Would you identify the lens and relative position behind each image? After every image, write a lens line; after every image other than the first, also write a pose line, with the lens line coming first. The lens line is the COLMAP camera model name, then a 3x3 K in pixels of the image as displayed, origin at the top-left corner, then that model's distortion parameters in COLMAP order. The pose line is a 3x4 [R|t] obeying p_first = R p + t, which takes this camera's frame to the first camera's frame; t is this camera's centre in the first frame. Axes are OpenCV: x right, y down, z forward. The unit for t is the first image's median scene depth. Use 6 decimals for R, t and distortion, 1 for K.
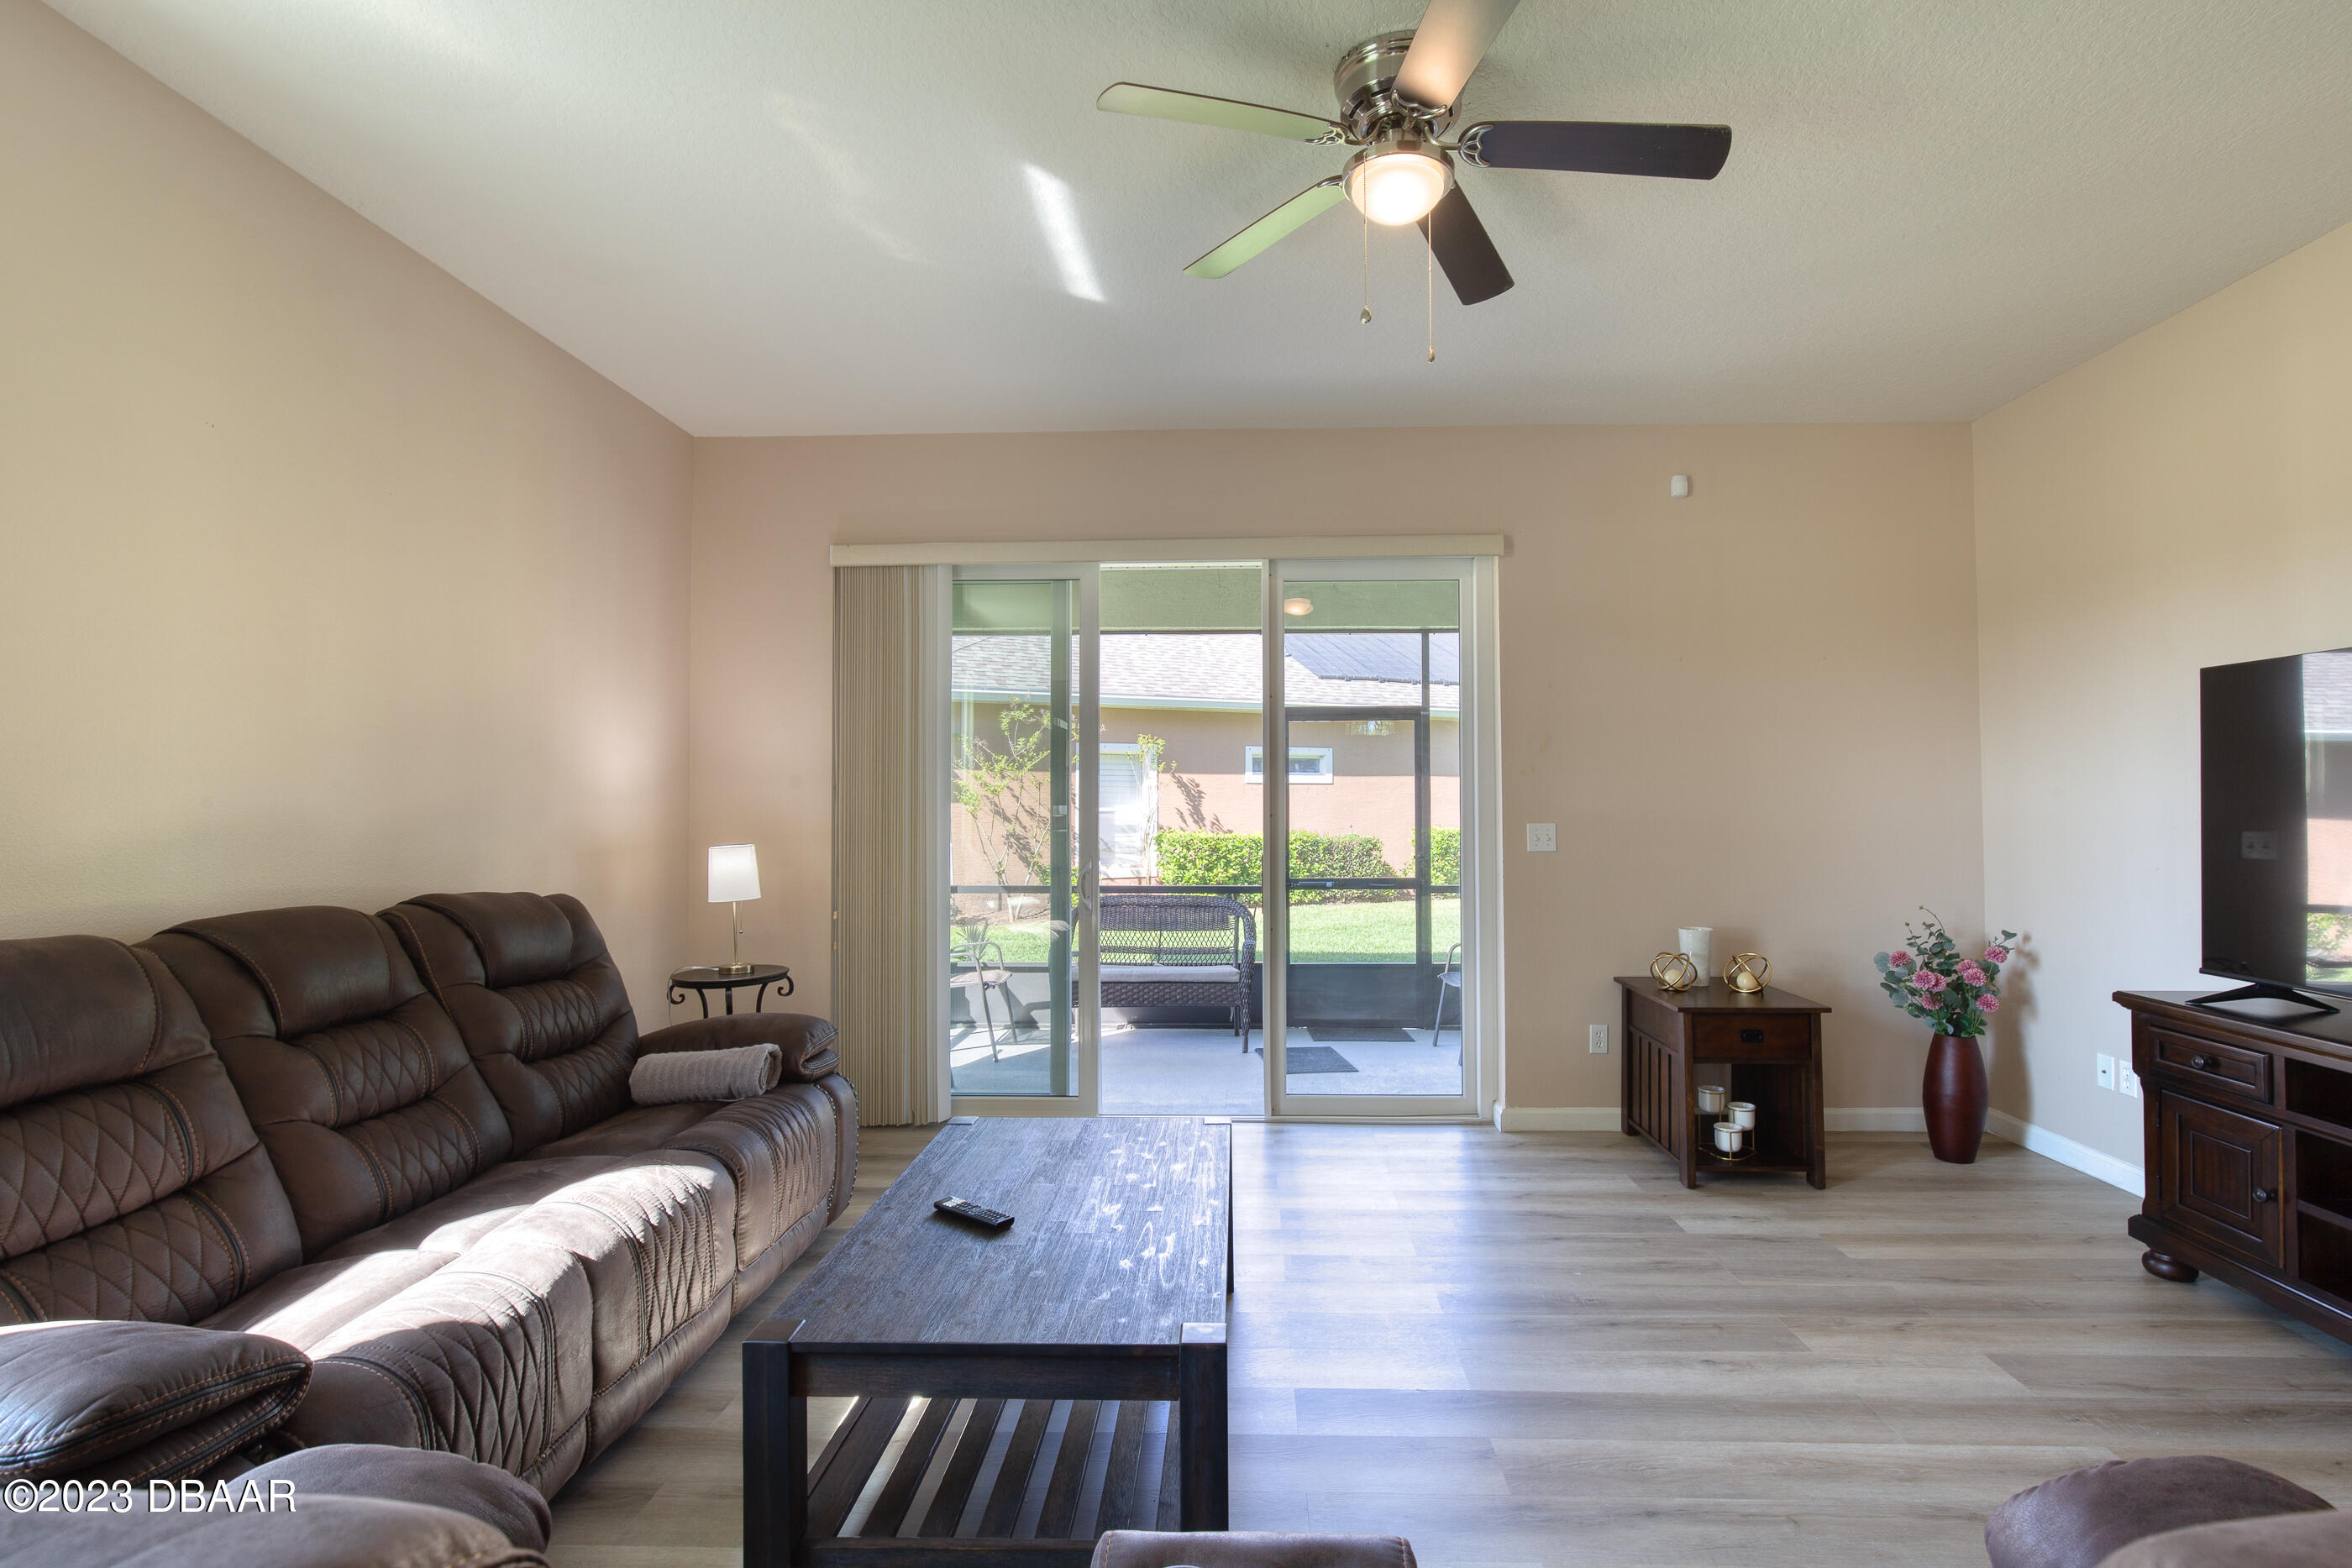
lens RADIAL K [[1091.5, 0, 1188.7], [0, 1091.5, 782.0], [0, 0, 1]] dist [-0.017103, 0.002766]
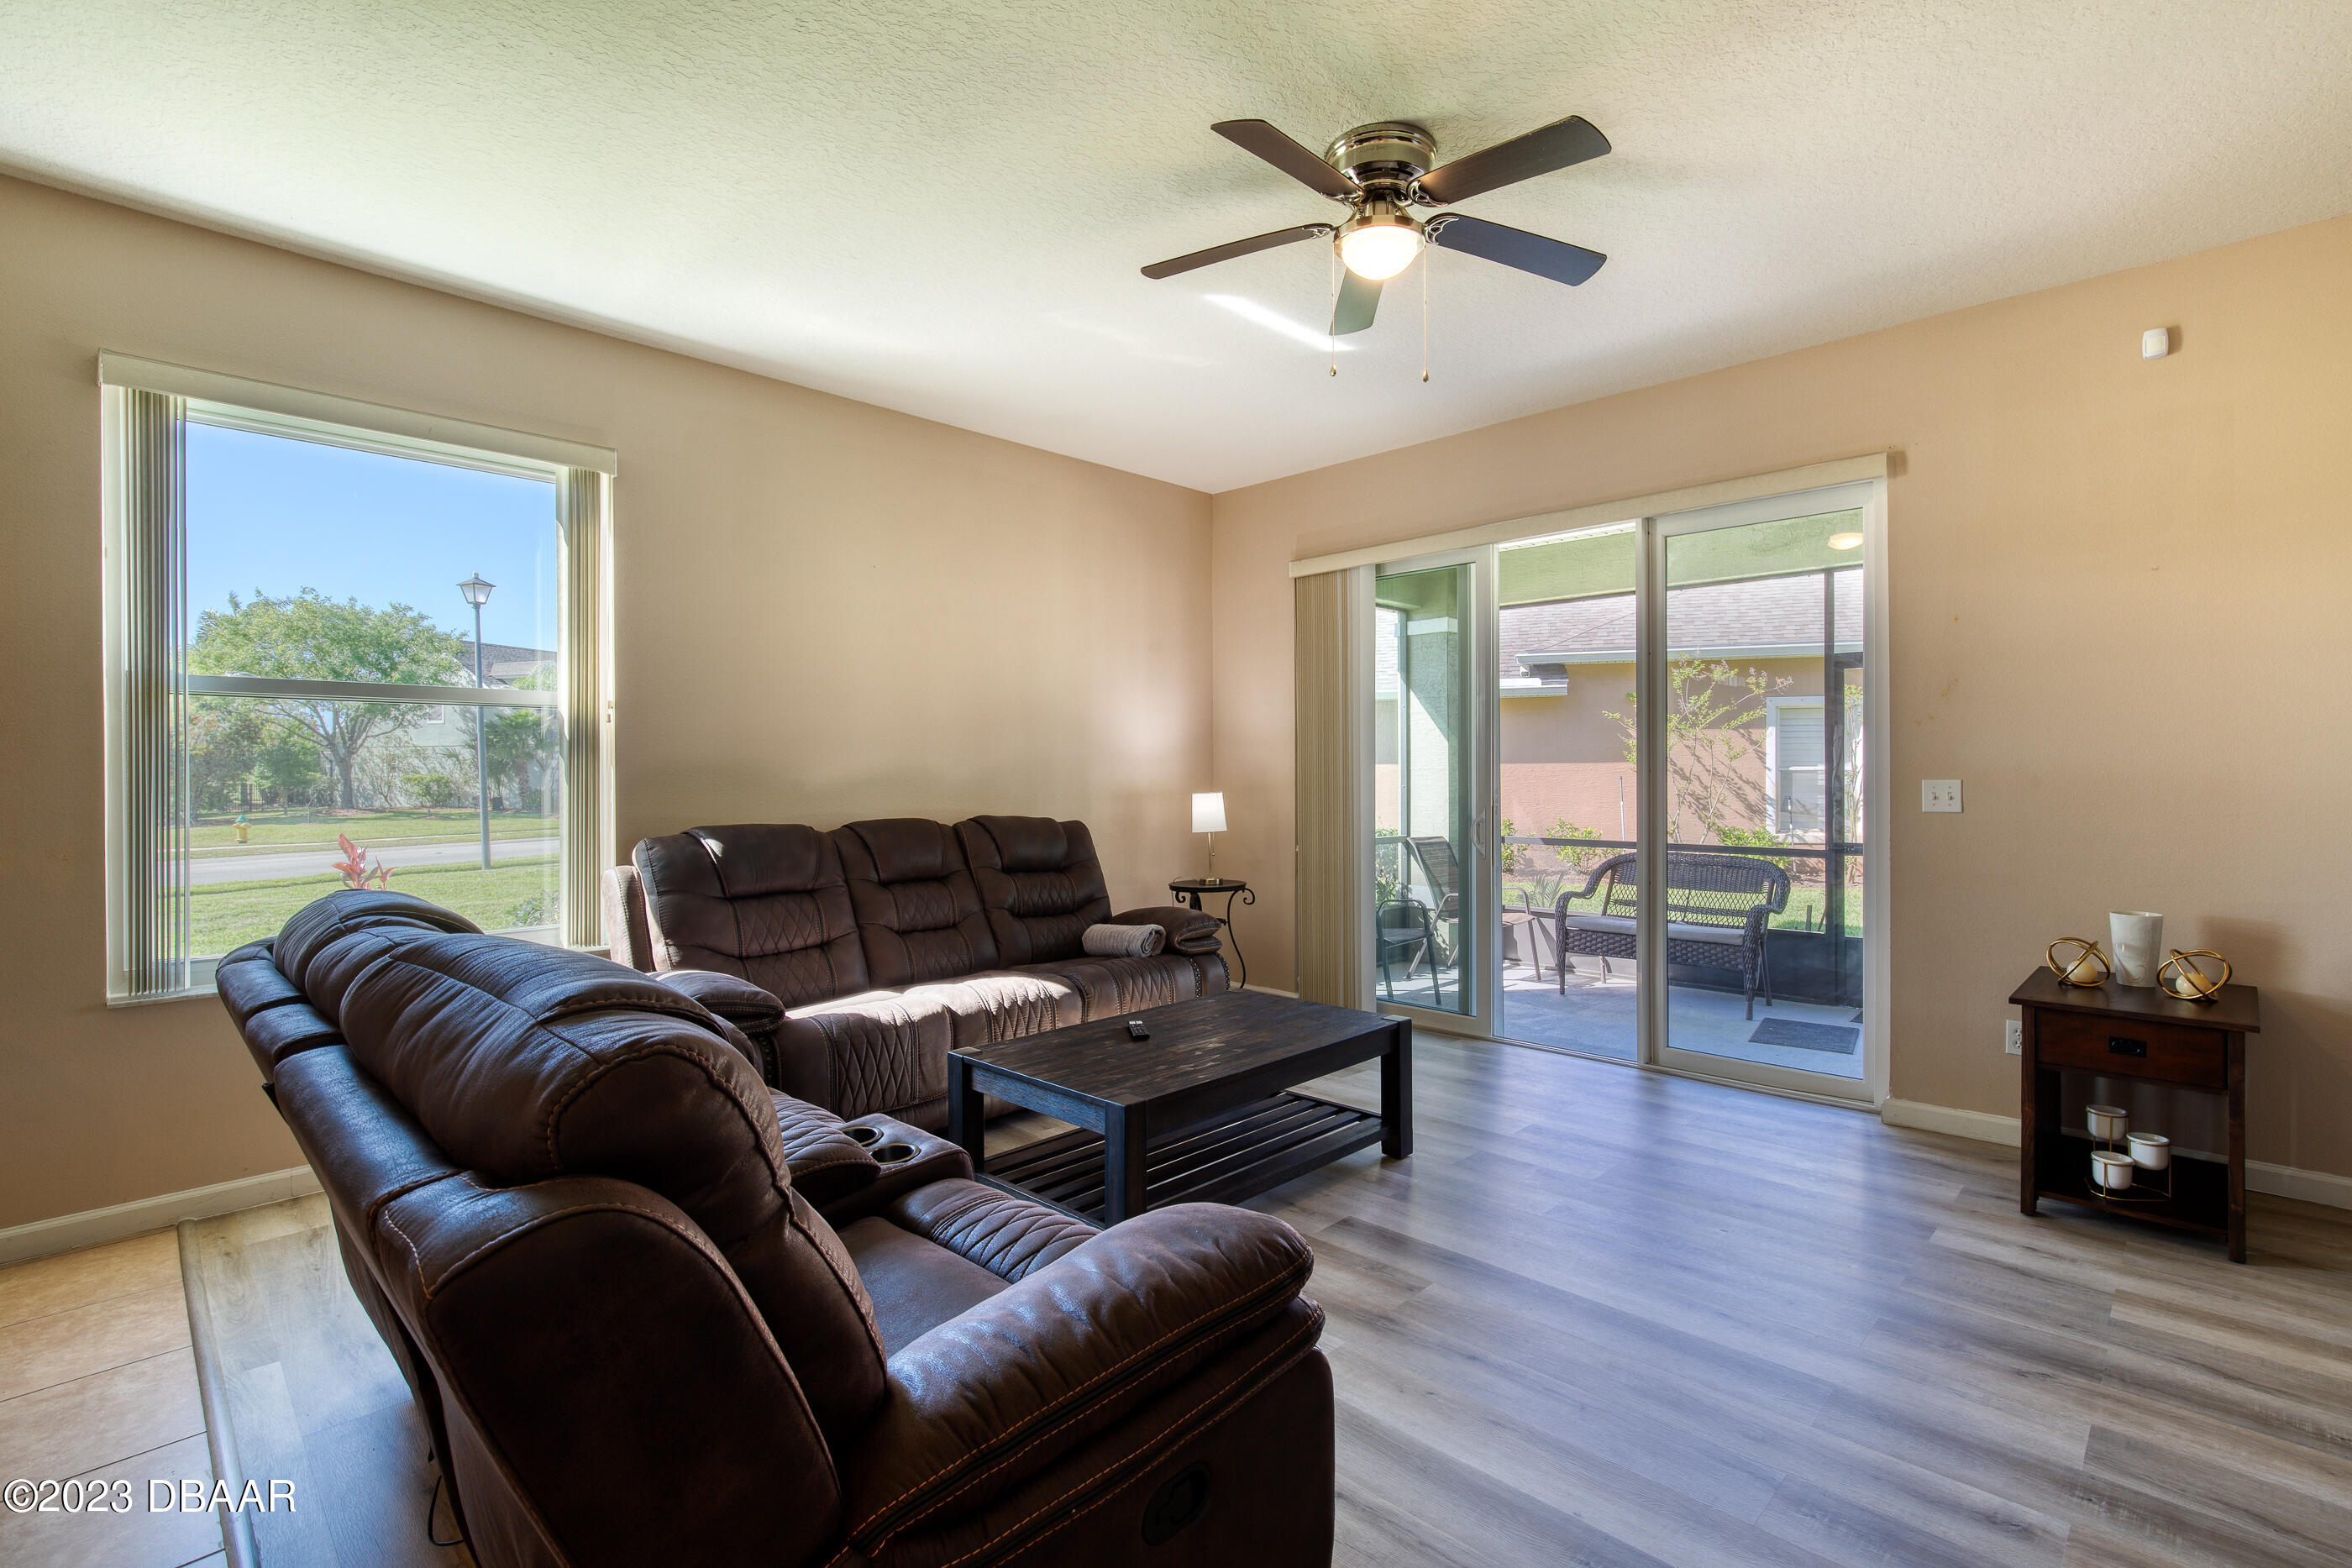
lens RADIAL K [[1056.5, 0, 1178.2], [0, 1056.5, 781.4], [0, 0, 1]] dist [-0.032801, 0.008465]
pose [[0.737364, 0.005776, -0.675471, 0.457385], [0.018218, 0.999430, 0.028434, 0.004760], [0.675250, -0.033272, 0.736838, -0.017769]]
